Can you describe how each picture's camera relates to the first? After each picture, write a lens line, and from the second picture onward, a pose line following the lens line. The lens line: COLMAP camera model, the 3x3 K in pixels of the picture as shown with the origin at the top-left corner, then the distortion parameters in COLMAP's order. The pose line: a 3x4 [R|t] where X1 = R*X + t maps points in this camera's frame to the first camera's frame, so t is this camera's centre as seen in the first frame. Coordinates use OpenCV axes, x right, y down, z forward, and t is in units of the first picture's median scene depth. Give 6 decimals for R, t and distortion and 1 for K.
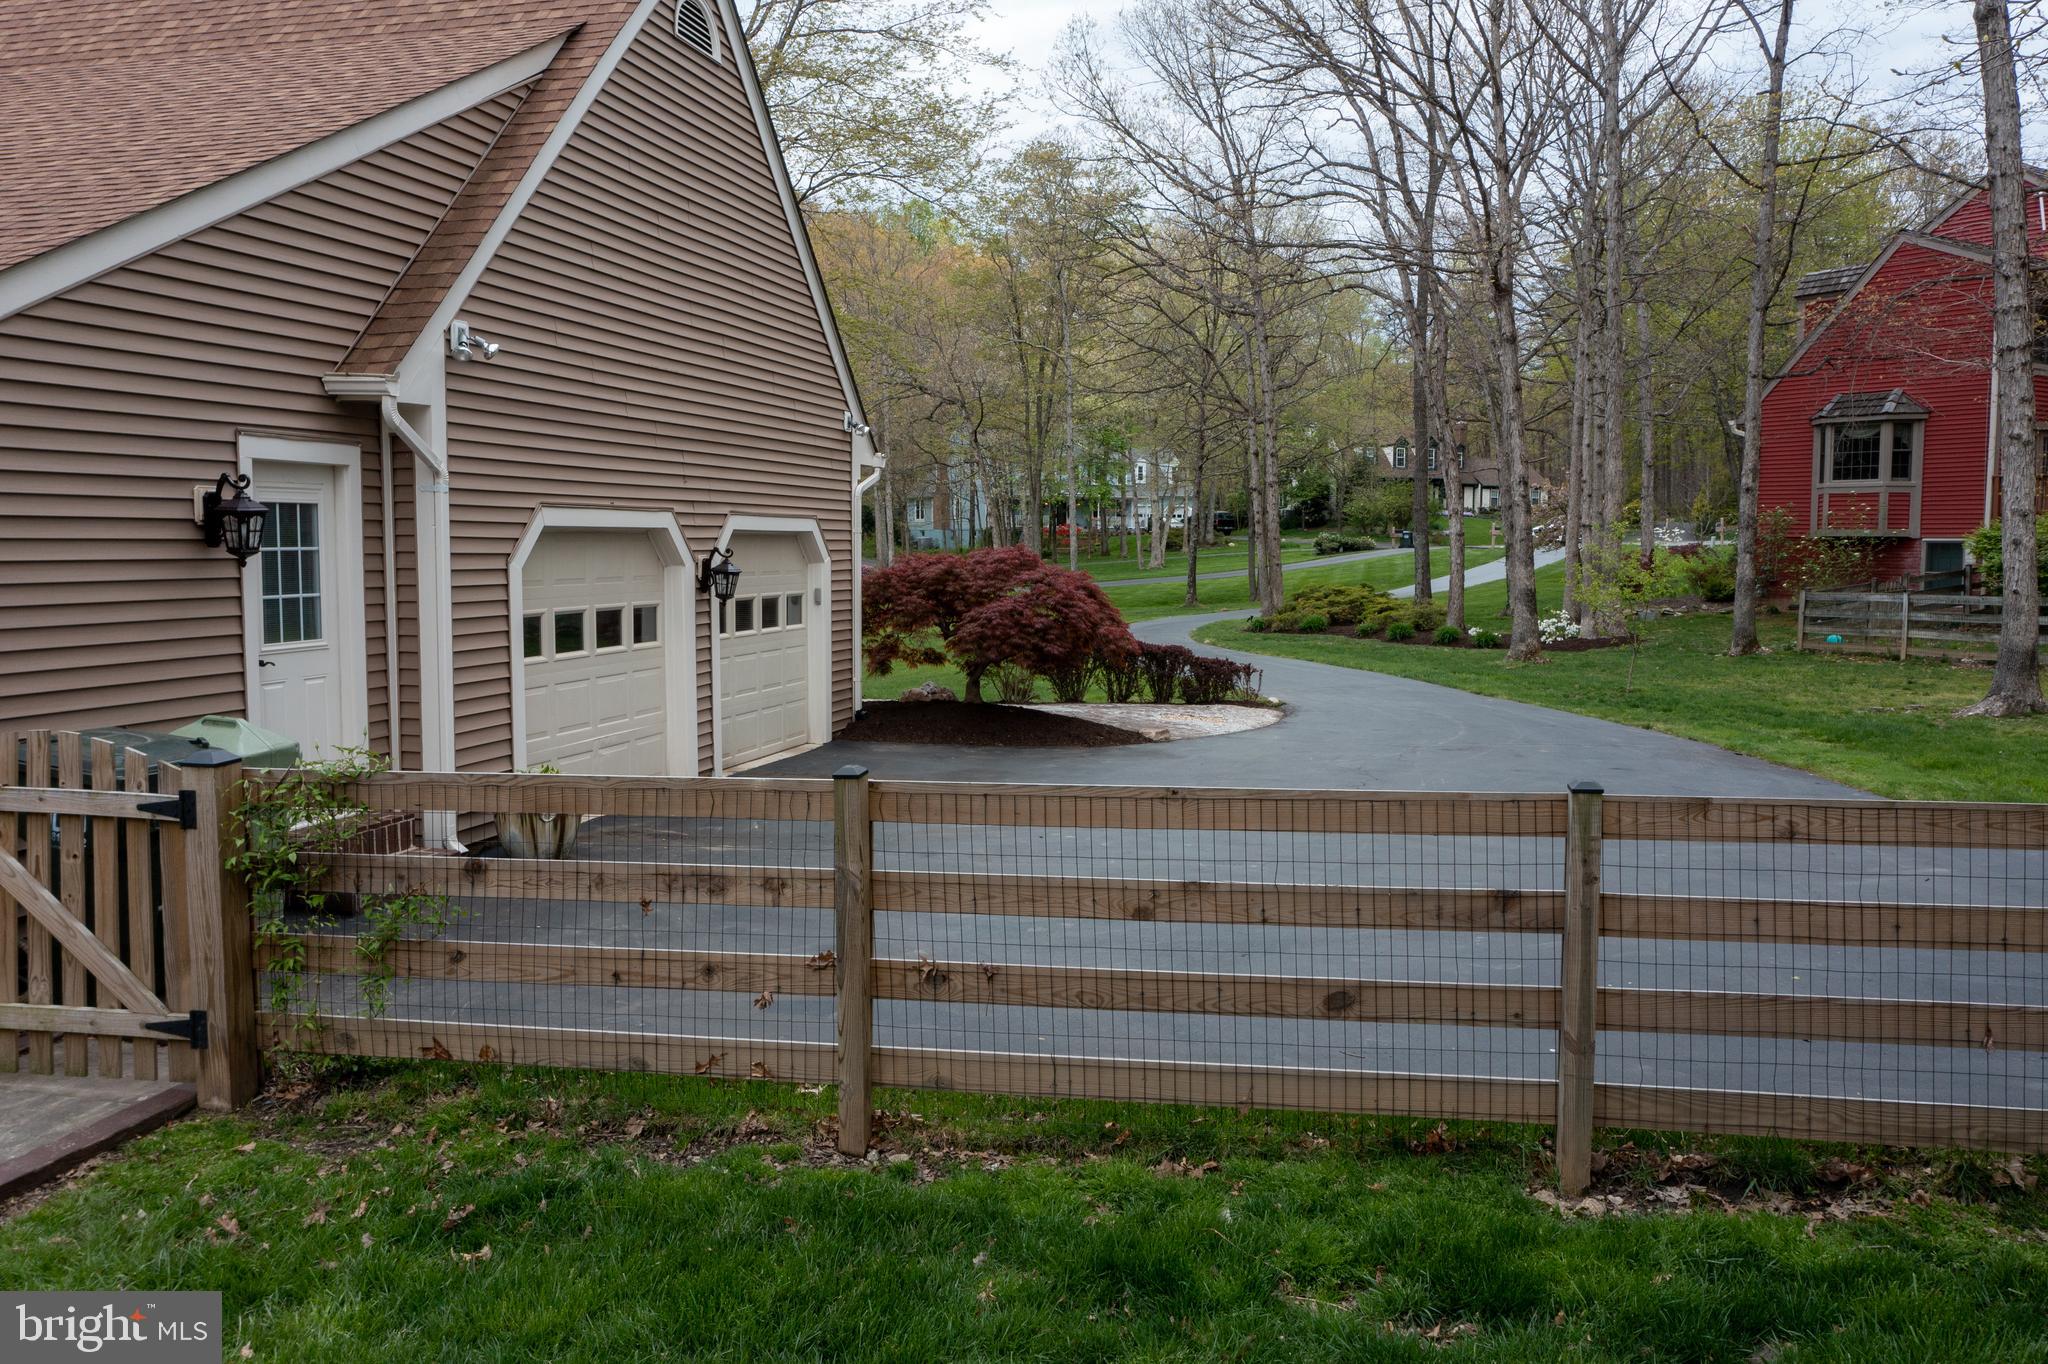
lens RADIAL K [[1635.8, 0, 1024.0], [0, 1635.8, 682.0], [0, 0, 1]] dist [-0.014130, -0.003710]
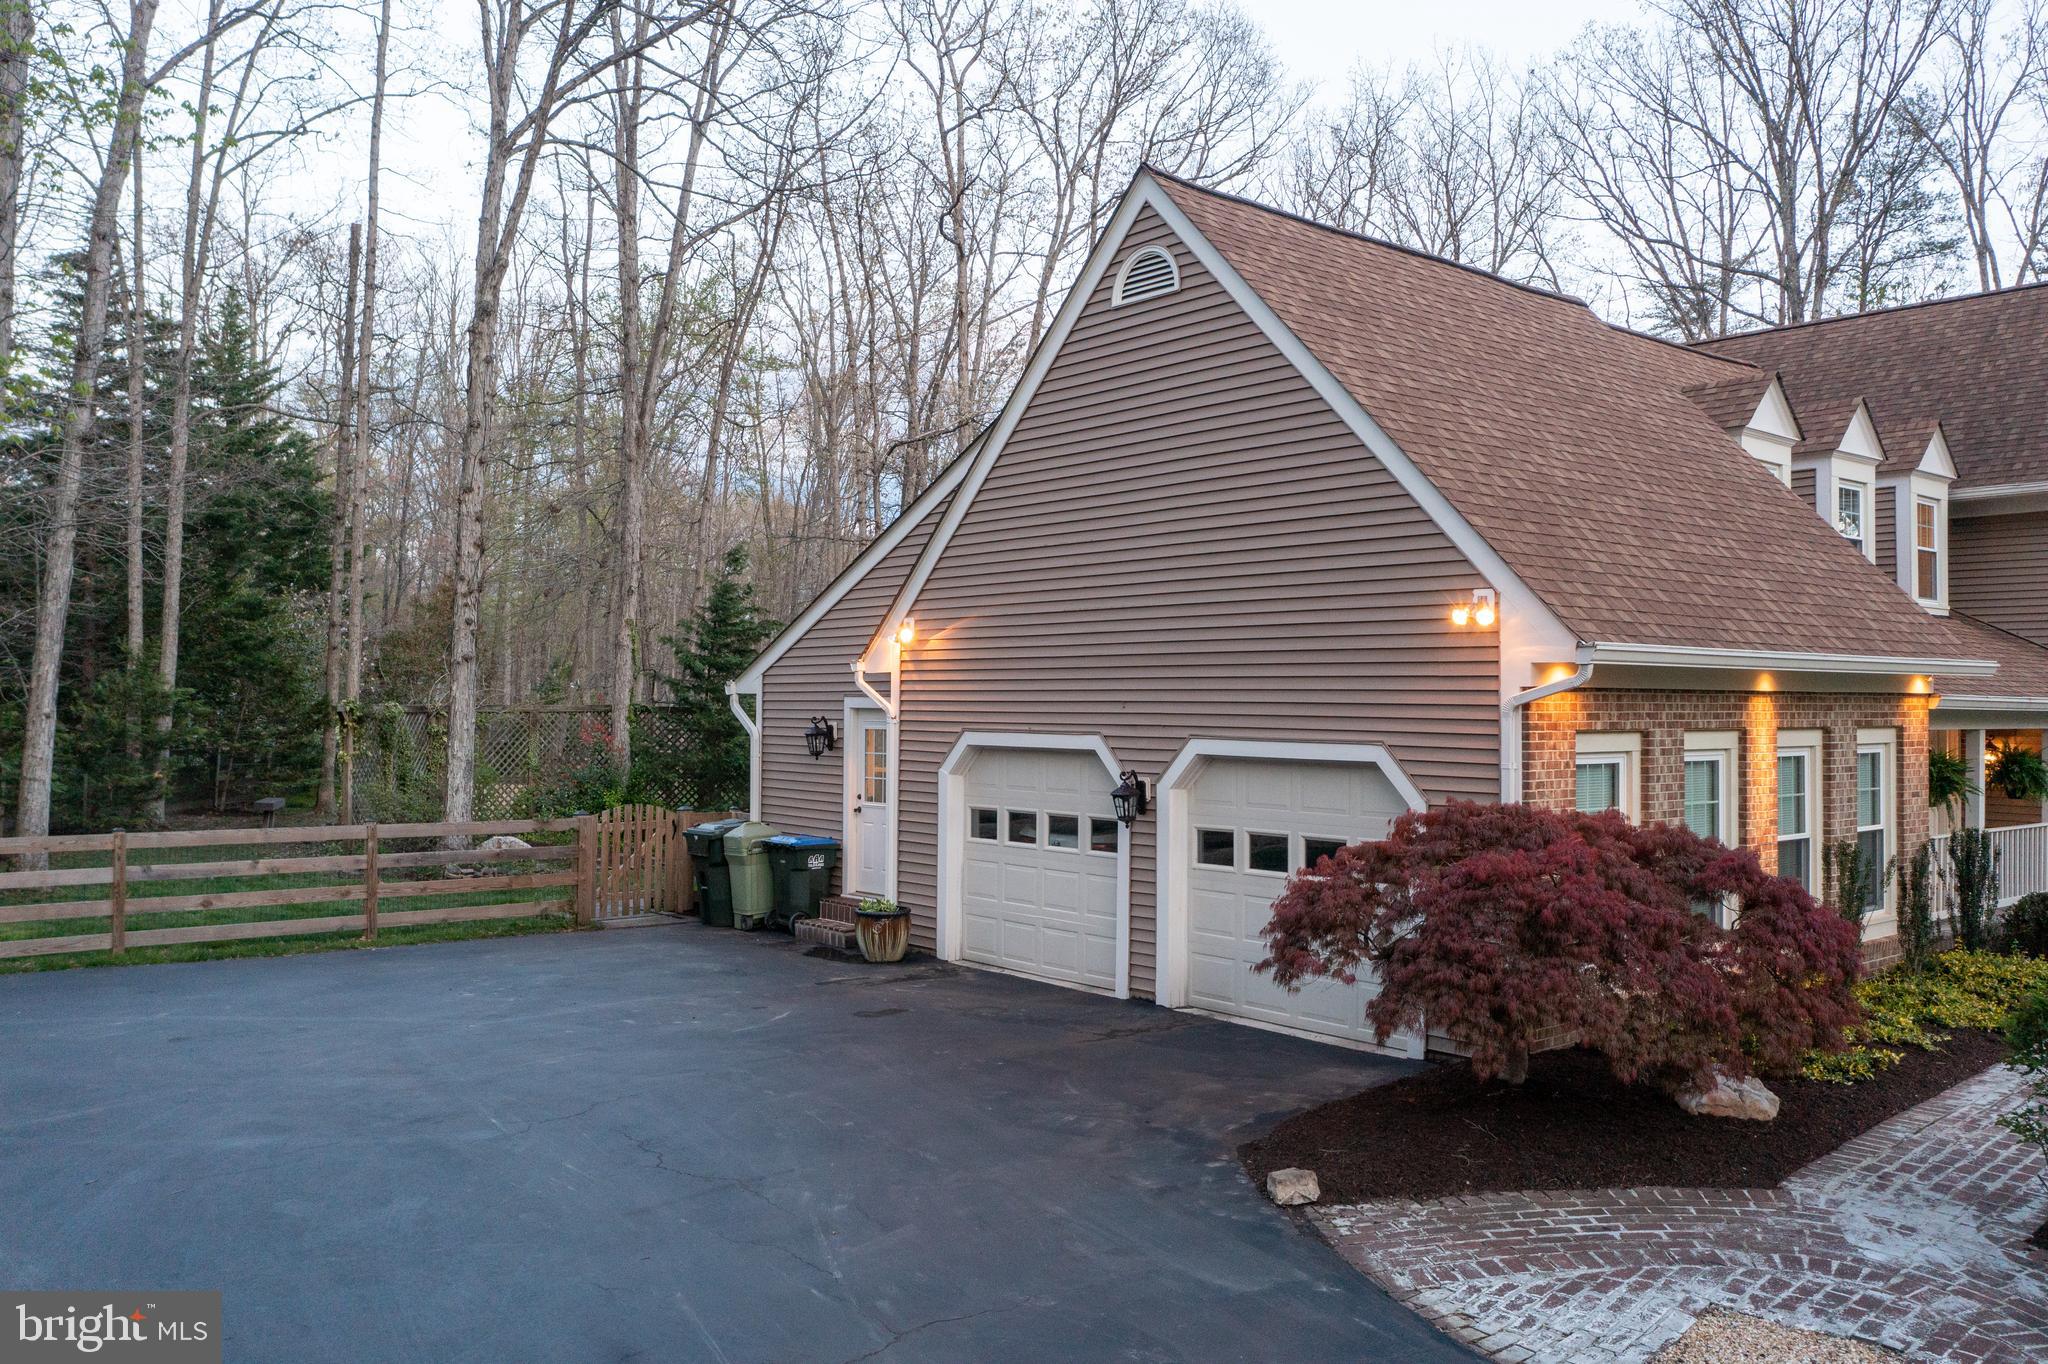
lens RADIAL K [[1635.8, 0, 1024.0], [0, 1635.8, 682.0], [0, 0, 1]] dist [-0.014130, -0.003710]
pose [[-0.593775, -0.013794, -0.804513, 0.699712], [-0.074504, 0.996500, 0.037903, -0.177652], [0.801174, 0.082445, -0.592725, 1.609007]]
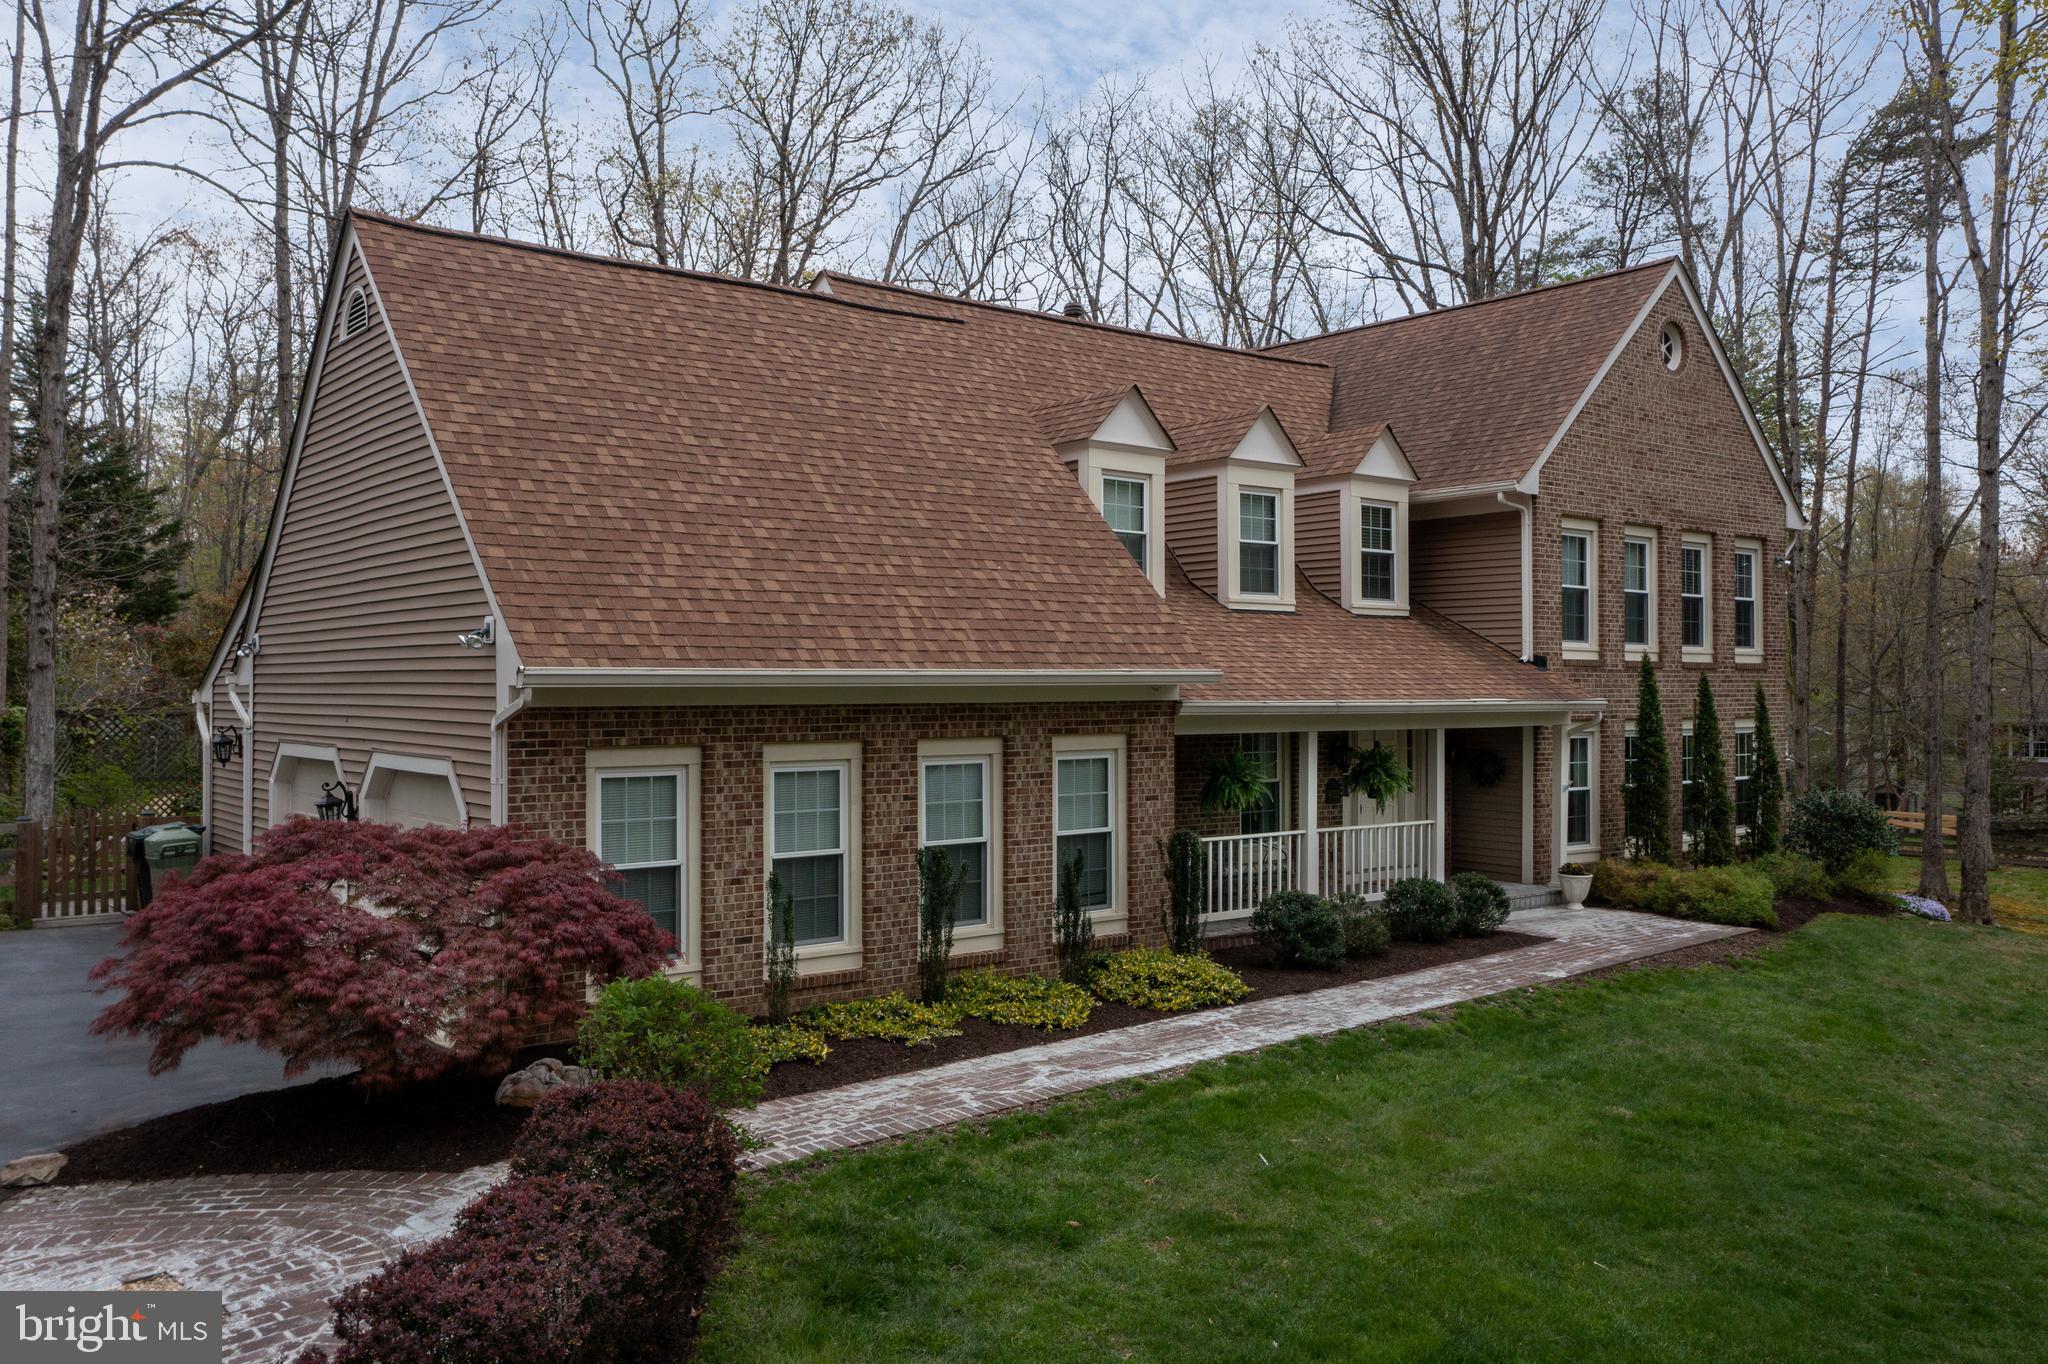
lens RADIAL K [[1664.9, 0, 1024.0], [0, 1664.9, 682.0], [0, 0, 1]] dist [-0.015638, 0.000608]
pose [[-0.608175, -0.001113, -0.793802, 0.423776], [-0.065778, 0.996631, 0.048998, -0.241192], [0.791073, 0.082015, -0.606199, 2.104607]]
